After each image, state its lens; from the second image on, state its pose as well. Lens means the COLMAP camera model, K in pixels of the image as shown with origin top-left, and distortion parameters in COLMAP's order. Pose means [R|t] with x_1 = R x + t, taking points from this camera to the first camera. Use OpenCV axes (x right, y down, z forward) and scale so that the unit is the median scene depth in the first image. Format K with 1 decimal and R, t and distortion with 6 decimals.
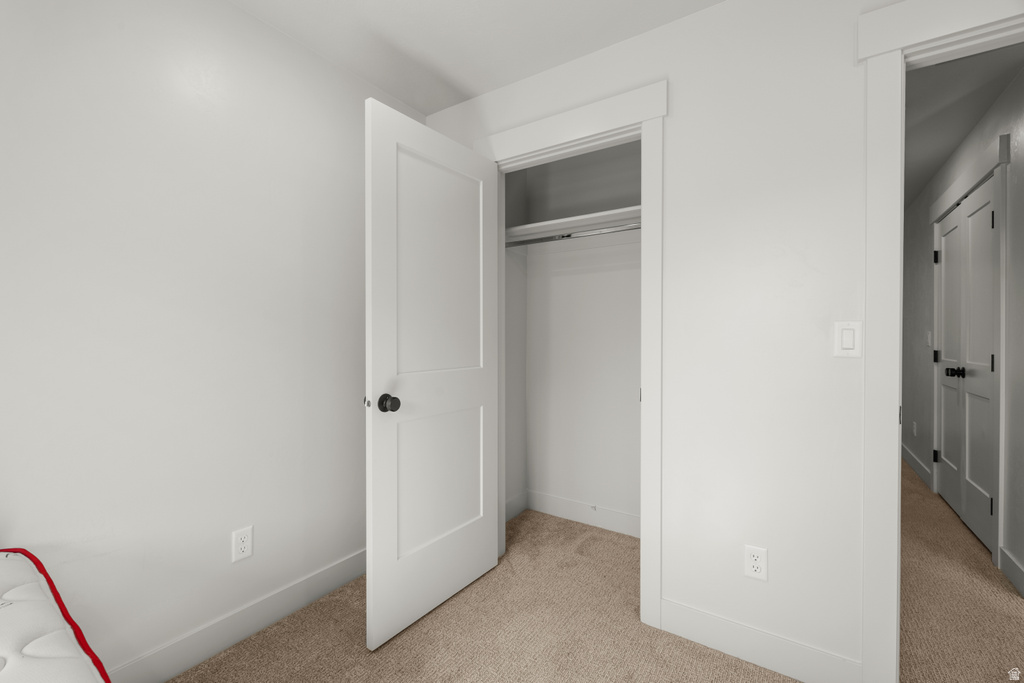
lens RADIAL K [[437.5, 0, 509.0], [0, 437.5, 337.5], [0, 0, 1]] dist [-0.000988, -0.000268]
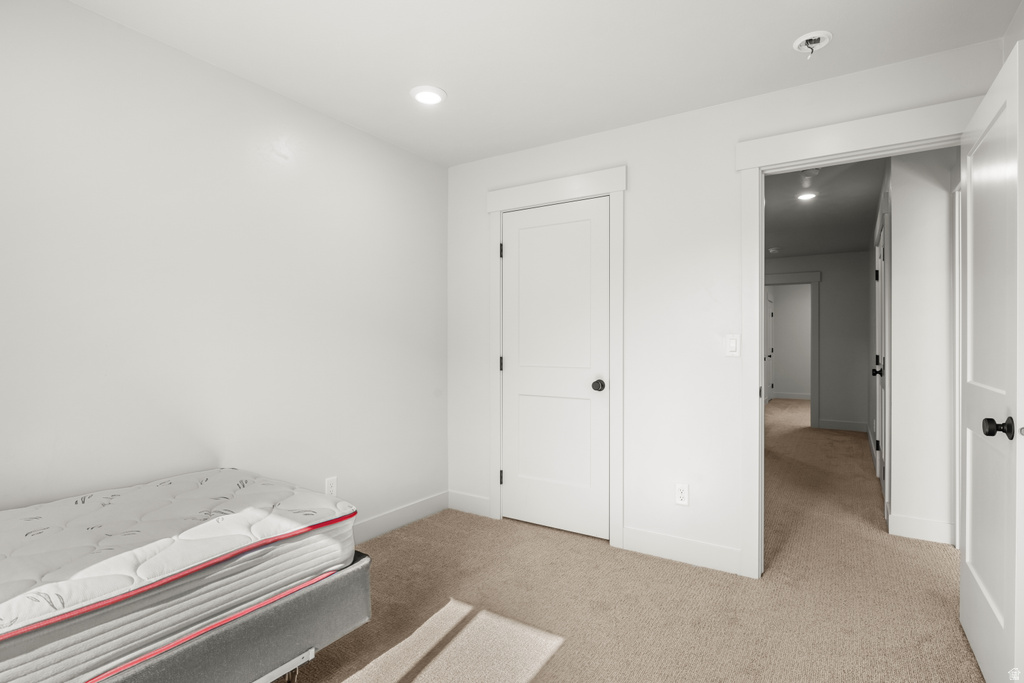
lens RADIAL K [[875.8, 0, 512.0], [0, 875.8, 341.5], [0, 0, 1]] dist [0.001235, 0.000107]
pose [[0.999673, -0.000172, 0.025563, -0.091203], [0.000212, 0.999999, -0.001584, -0.004236], [-0.025563, 0.001589, 0.999672, -1.919507]]
